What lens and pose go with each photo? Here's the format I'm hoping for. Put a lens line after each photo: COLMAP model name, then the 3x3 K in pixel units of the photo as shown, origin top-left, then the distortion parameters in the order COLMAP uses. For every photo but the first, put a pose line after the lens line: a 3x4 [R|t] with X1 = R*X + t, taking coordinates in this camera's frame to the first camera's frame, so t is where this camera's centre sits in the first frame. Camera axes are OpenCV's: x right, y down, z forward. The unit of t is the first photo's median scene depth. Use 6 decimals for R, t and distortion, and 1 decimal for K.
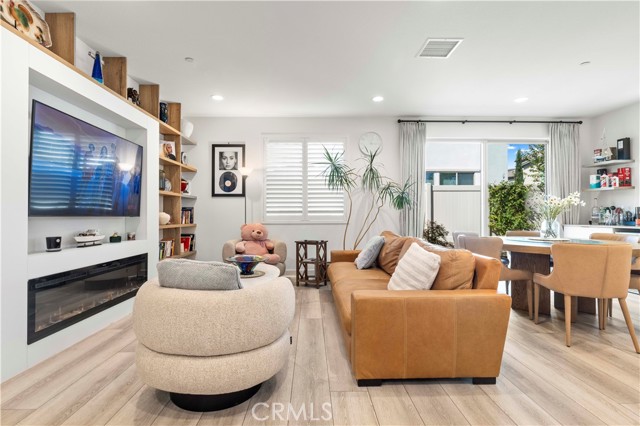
lens RADIAL K [[303.5, 0, 316.9], [0, 303.5, 211.7], [0, 0, 1]] dist [-0.001267, -0.000750]
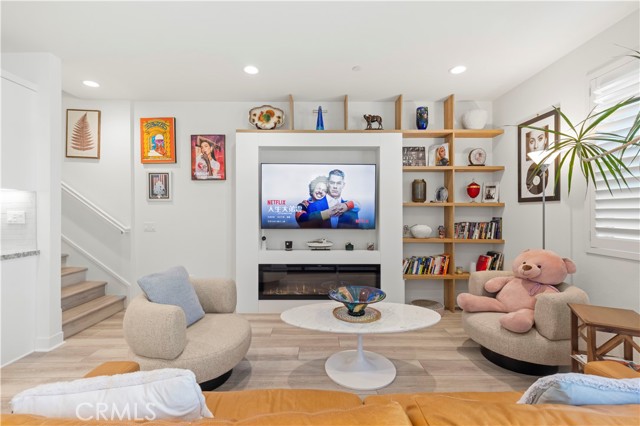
lens RADIAL K [[288.5, 0, 317.7], [0, 288.5, 211.7], [0, 0, 1]] dist [0.005055, -0.003639]
pose [[-0.016418, 0.000224, -0.999865, 0.335790], [0.011162, 0.999938, 0.000041, -0.036860], [0.999803, -0.011160, -0.016419, 0.608795]]
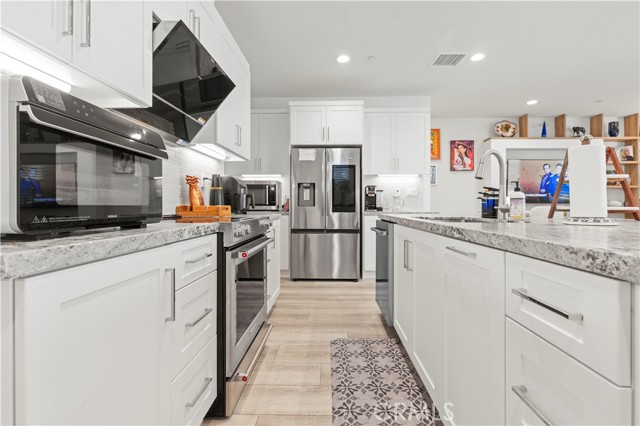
lens RADIAL K [[288.5, 0, 325.1], [0, 288.5, 205.0], [0, 0, 1]] dist [0.005055, -0.003639]
pose [[-0.042661, -0.003152, -0.999085, 0.756577], [0.010801, 0.999935, -0.003616, 0.011237], [0.999031, -0.010945, -0.042624, -0.229272]]
